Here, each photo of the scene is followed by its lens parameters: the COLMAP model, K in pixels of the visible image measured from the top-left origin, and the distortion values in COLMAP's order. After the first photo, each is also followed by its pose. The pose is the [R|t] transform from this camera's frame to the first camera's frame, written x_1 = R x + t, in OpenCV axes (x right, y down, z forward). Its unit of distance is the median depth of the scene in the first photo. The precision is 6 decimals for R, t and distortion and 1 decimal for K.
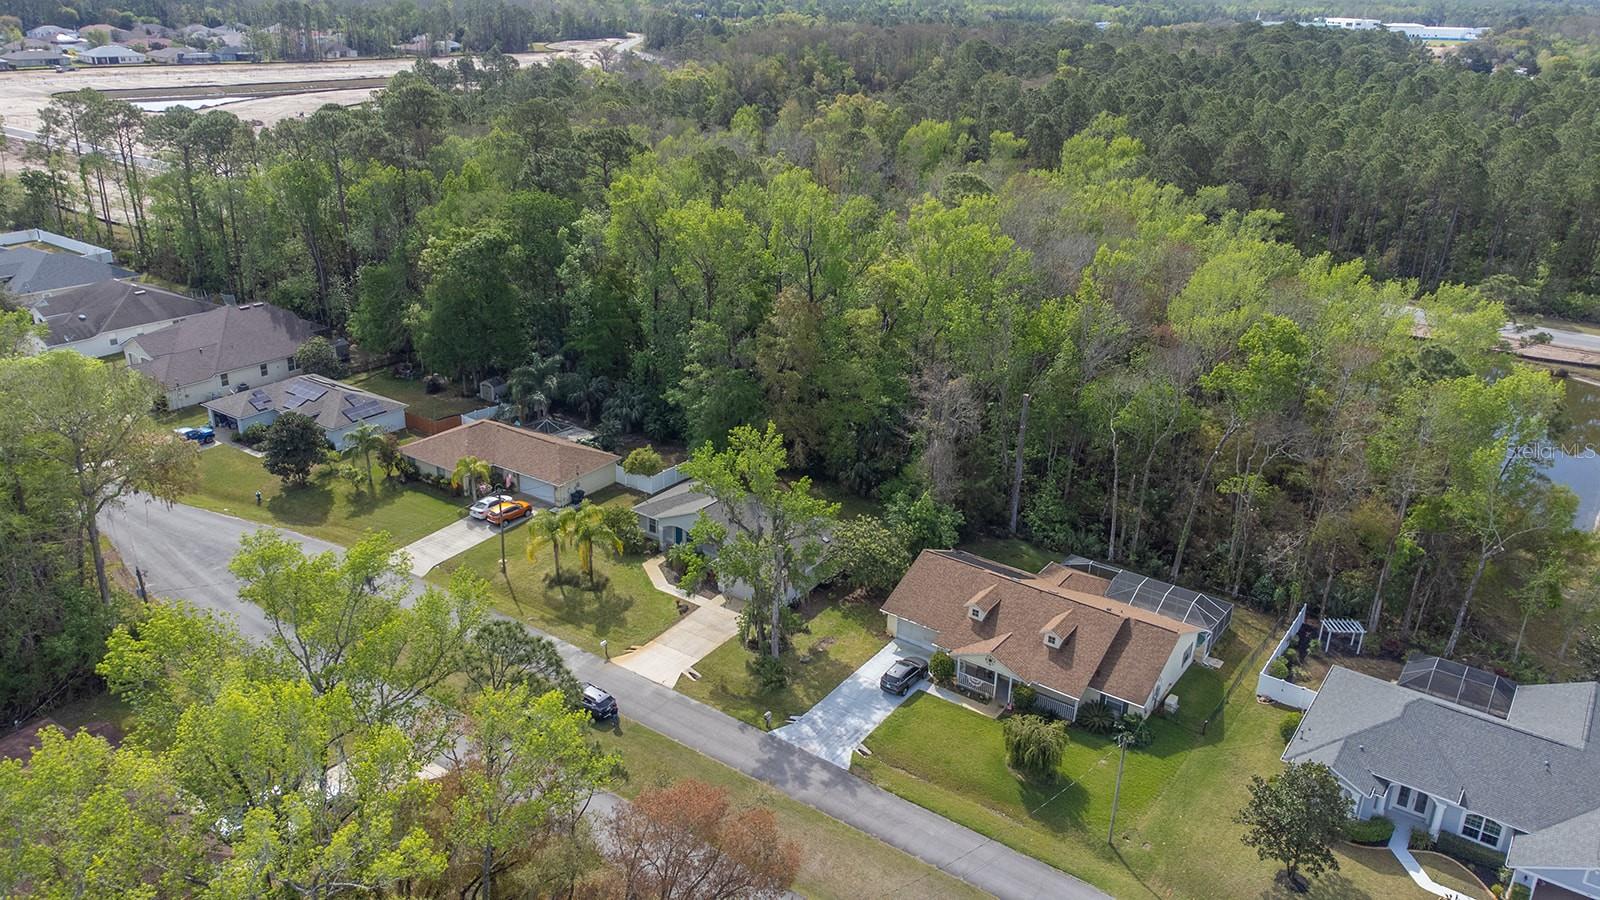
lens RADIAL K [[1197.2, 0, 805.6], [0, 1197.2, 443.4], [0, 0, 1]] dist [0.048593, 0.013155]
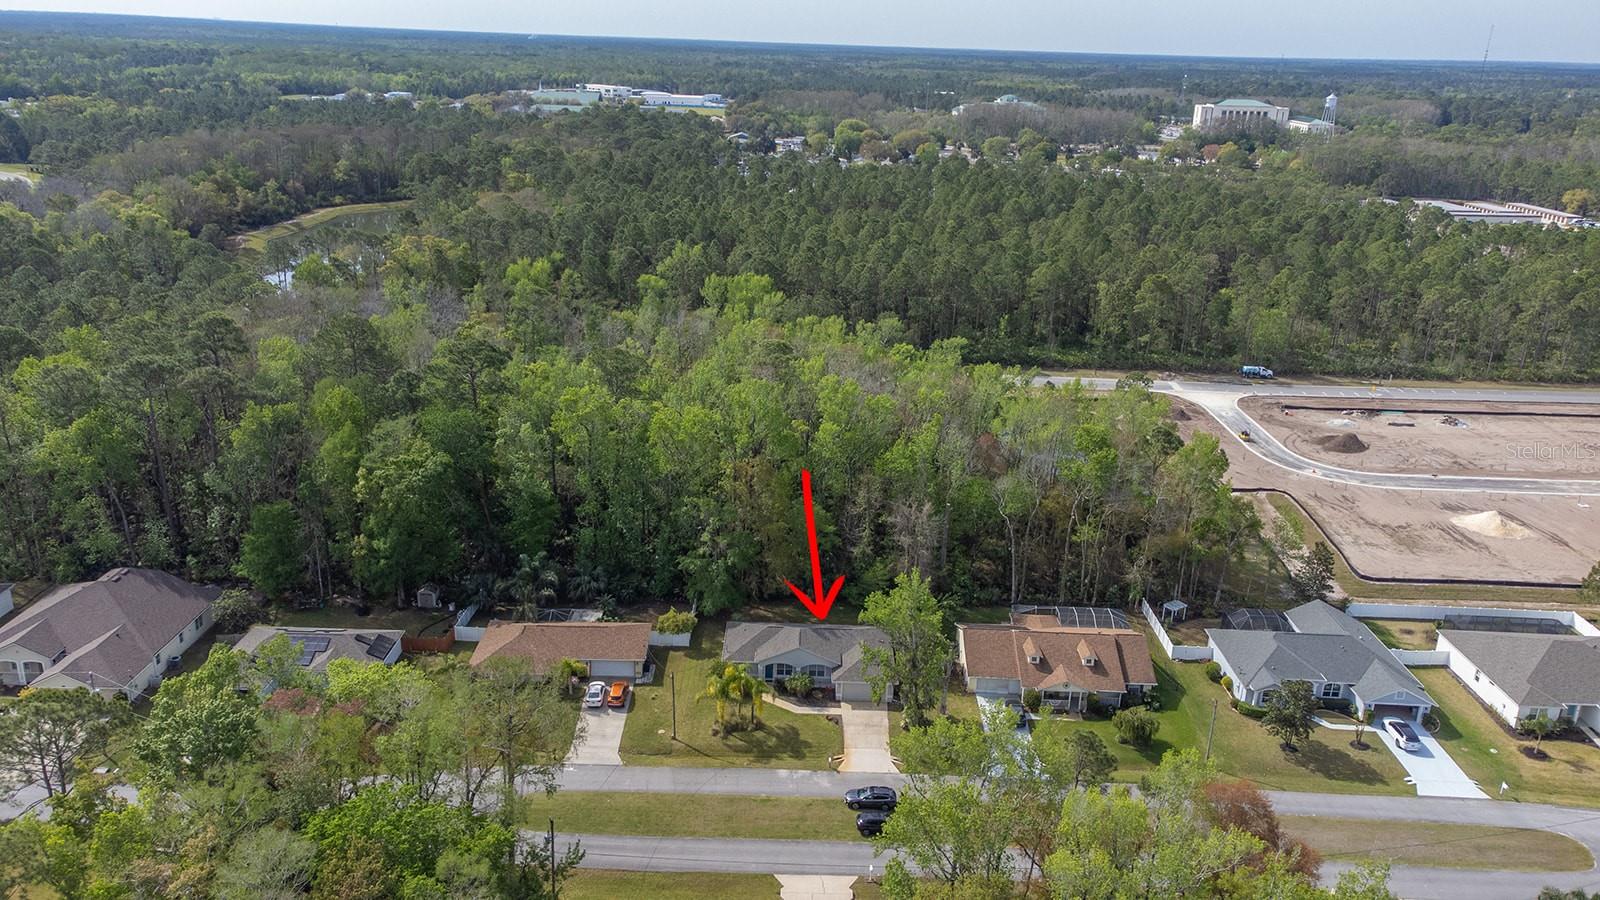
lens RADIAL K [[1197.2, 0, 805.6], [0, 1197.2, 443.4], [0, 0, 1]] dist [0.048593, 0.013155]
pose [[0.822707, -0.184549, 0.537676, -0.661966], [0.202155, 0.978990, 0.026703, -0.171713], [-0.531307, 0.086725, 0.842729, -0.108994]]
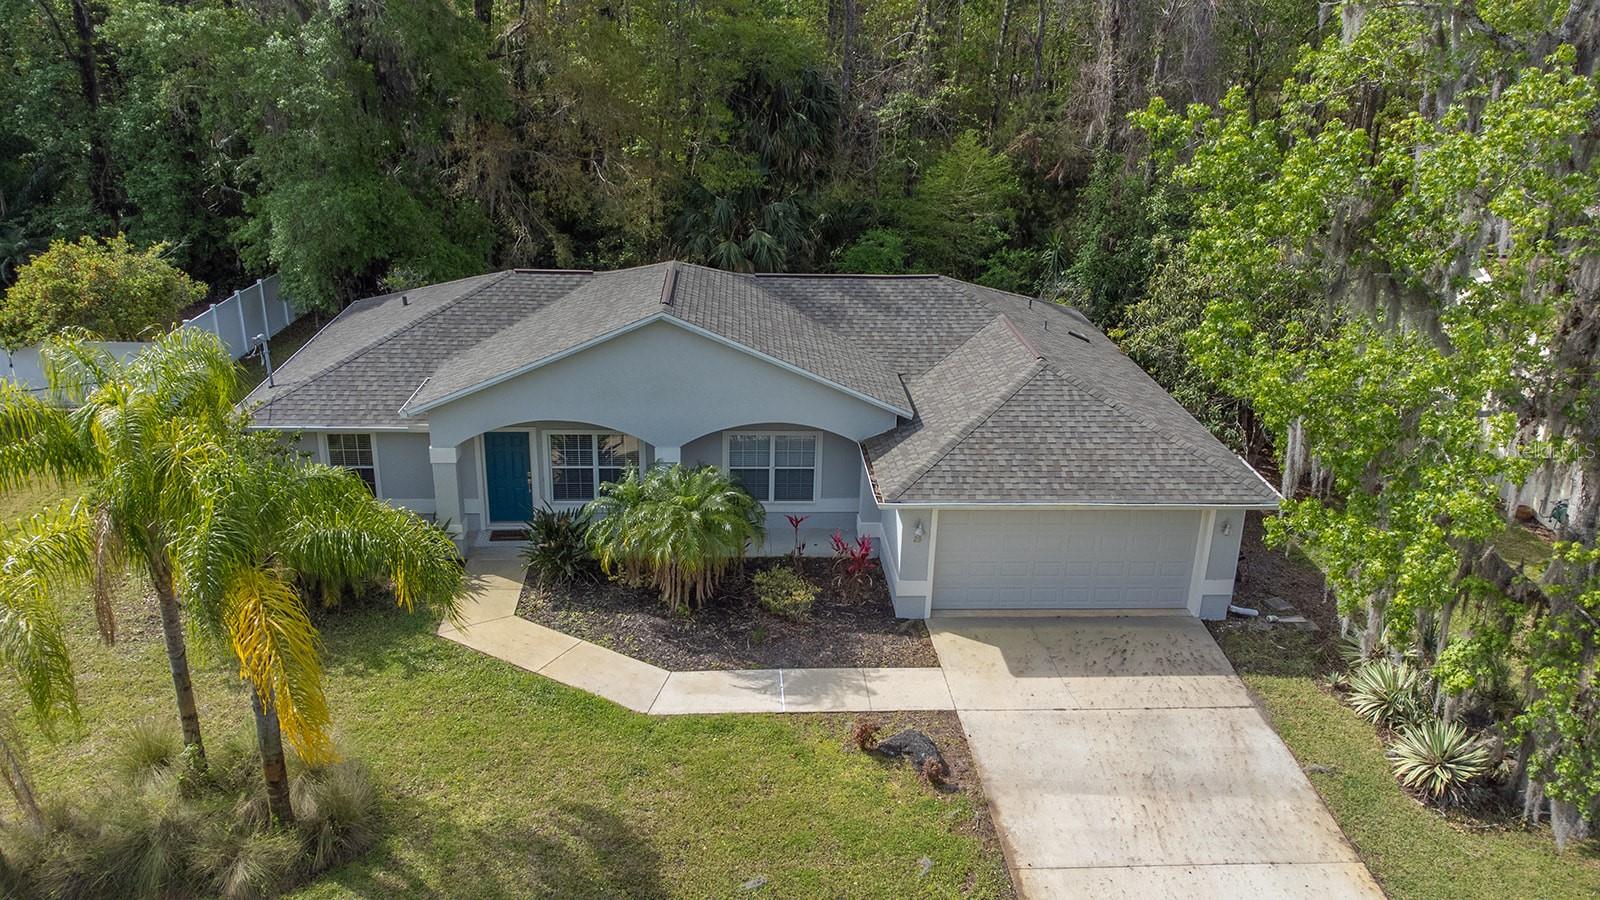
lens RADIAL K [[1197.2, 0, 805.6], [0, 1197.2, 443.4], [0, 0, 1]] dist [0.048593, 0.013155]
pose [[0.778344, -0.229907, 0.584229, -0.180628], [0.225853, 0.970777, 0.081127, 0.059912], [-0.585808, 0.068805, 0.807524, 0.719825]]
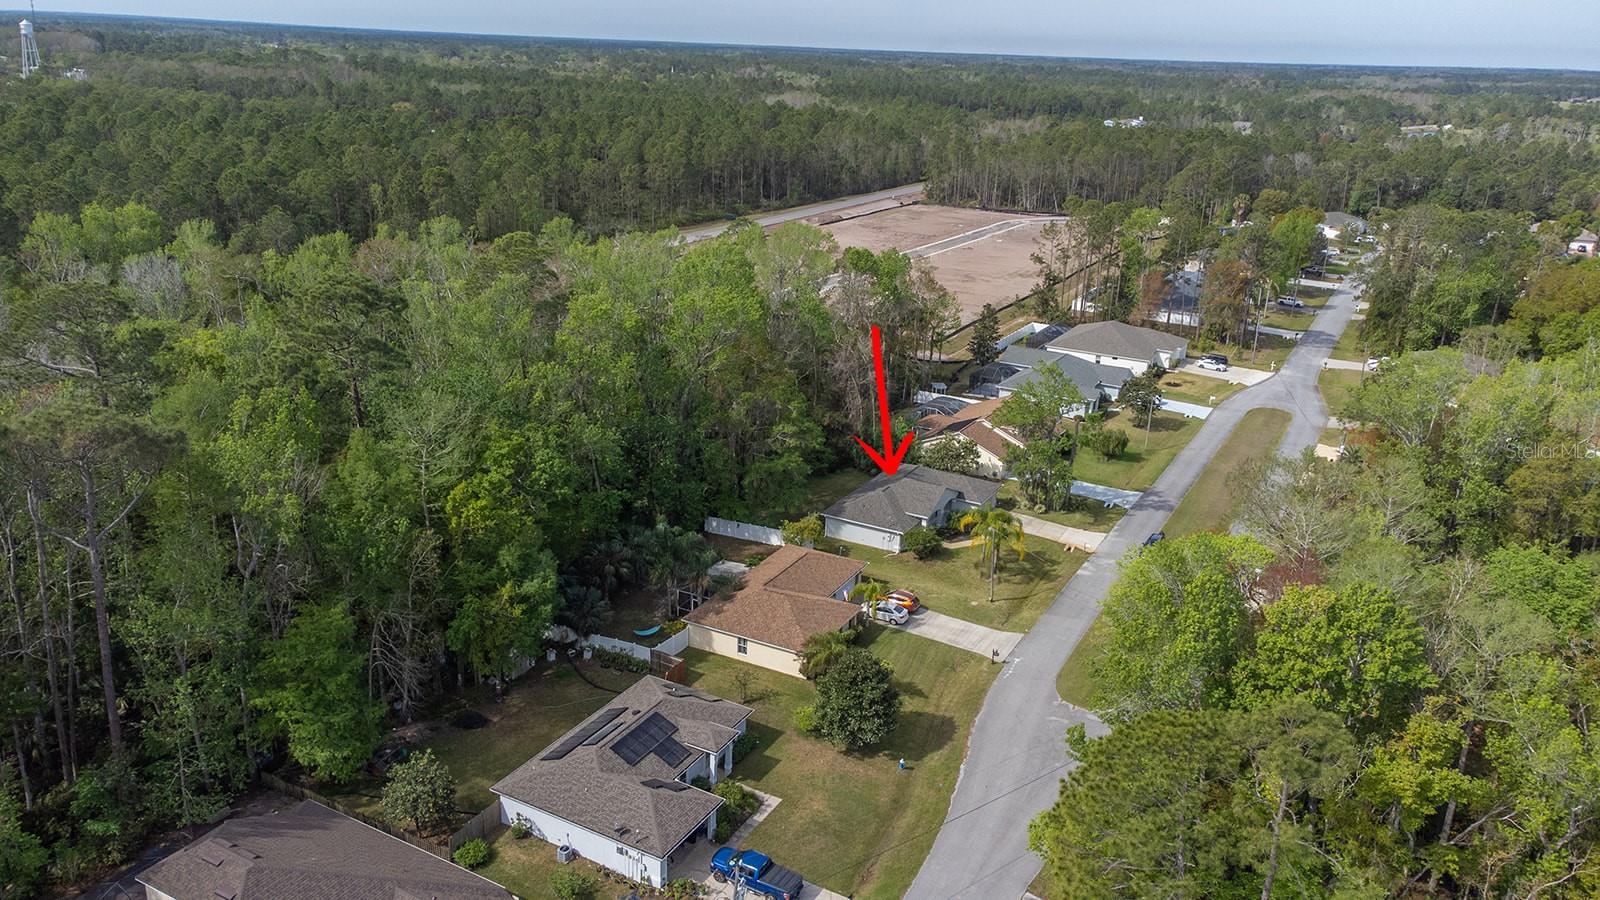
lens RADIAL K [[1197.2, 0, 805.6], [0, 1197.2, 443.4], [0, 0, 1]] dist [0.048593, 0.013155]
pose [[-0.123302, -0.341050, 0.931924, -1.076795], [0.320378, 0.875124, 0.362652, -0.422589], [-0.939231, 0.343284, 0.001360, 0.993017]]
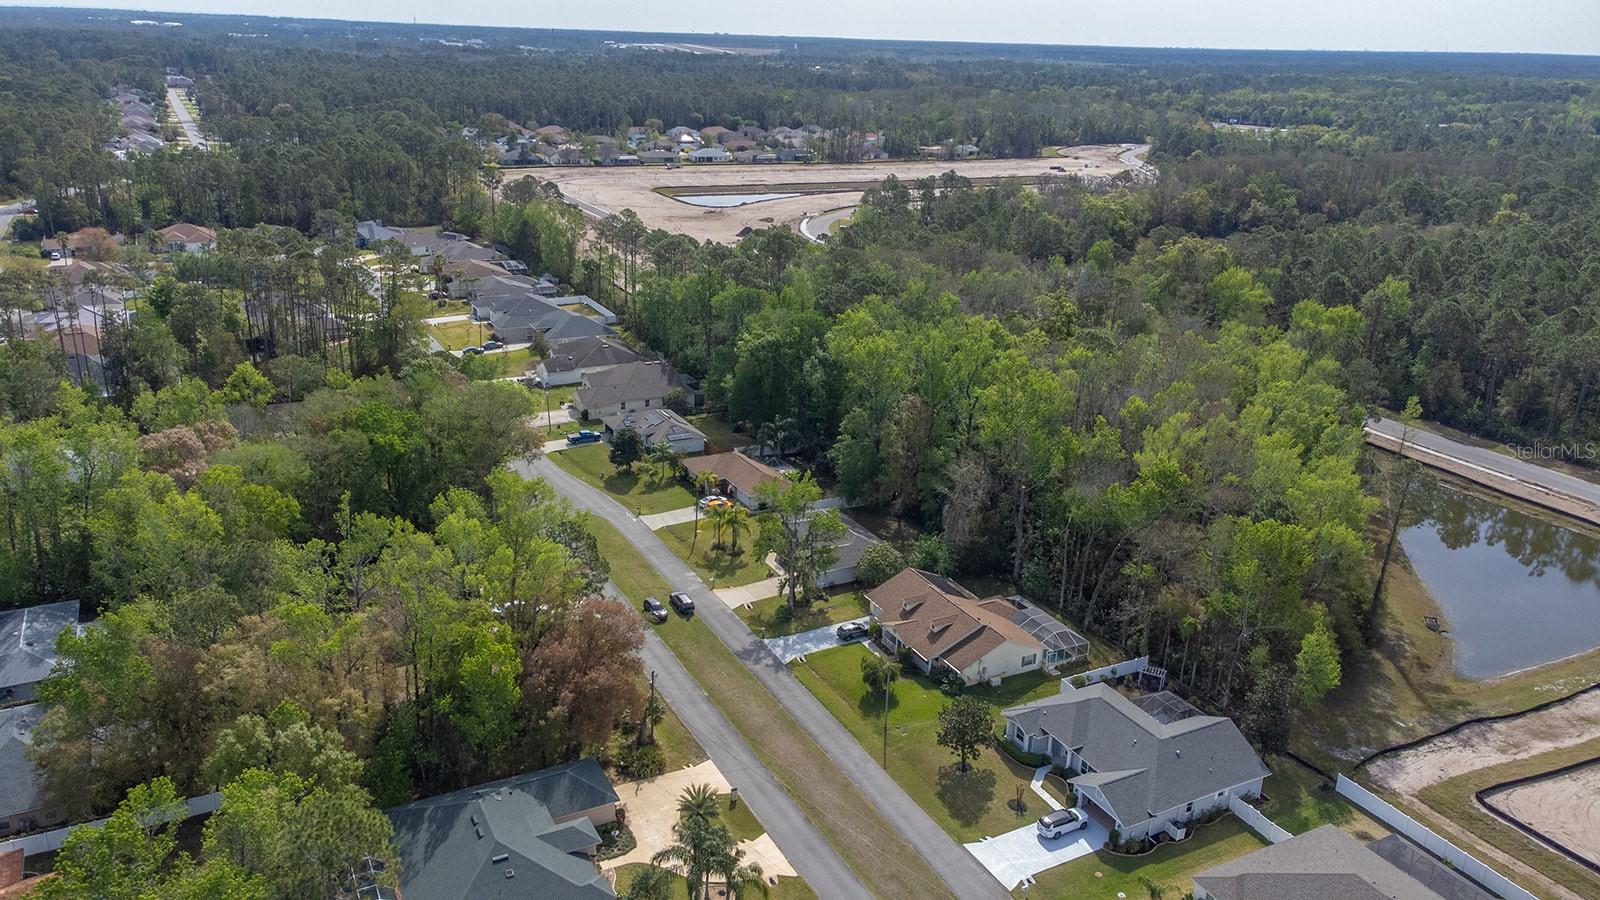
lens RADIAL K [[1197.2, 0, 805.6], [0, 1197.2, 443.4], [0, 0, 1]] dist [0.048593, 0.013155]
pose [[0.893818, 0.149409, -0.422808, 0.527917], [-0.174293, 0.984479, -0.020567, -0.015140], [0.413172, 0.092076, 0.905986, -0.440326]]
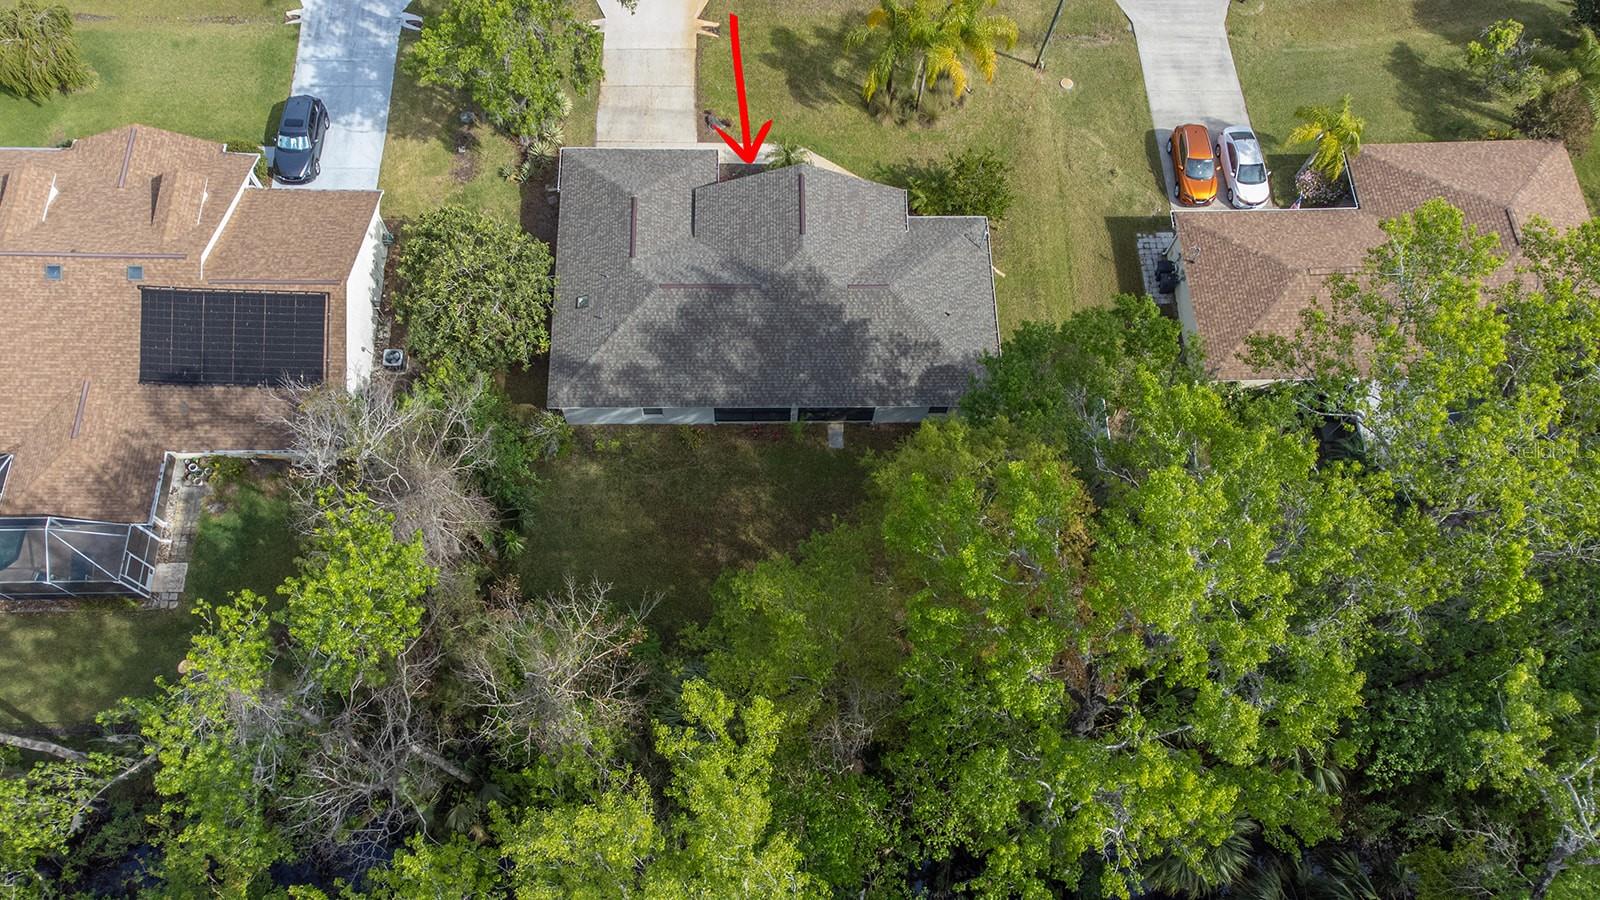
lens RADIAL K [[1197.2, 0, 805.6], [0, 1197.2, 443.4], [0, 0, 1]] dist [0.048593, 0.013155]
pose [[-0.803970, 0.519039, -0.290226, 0.105899], [-0.272337, 0.112498, 0.955603, -0.377705], [0.528645, 0.847315, 0.050909, 0.955097]]
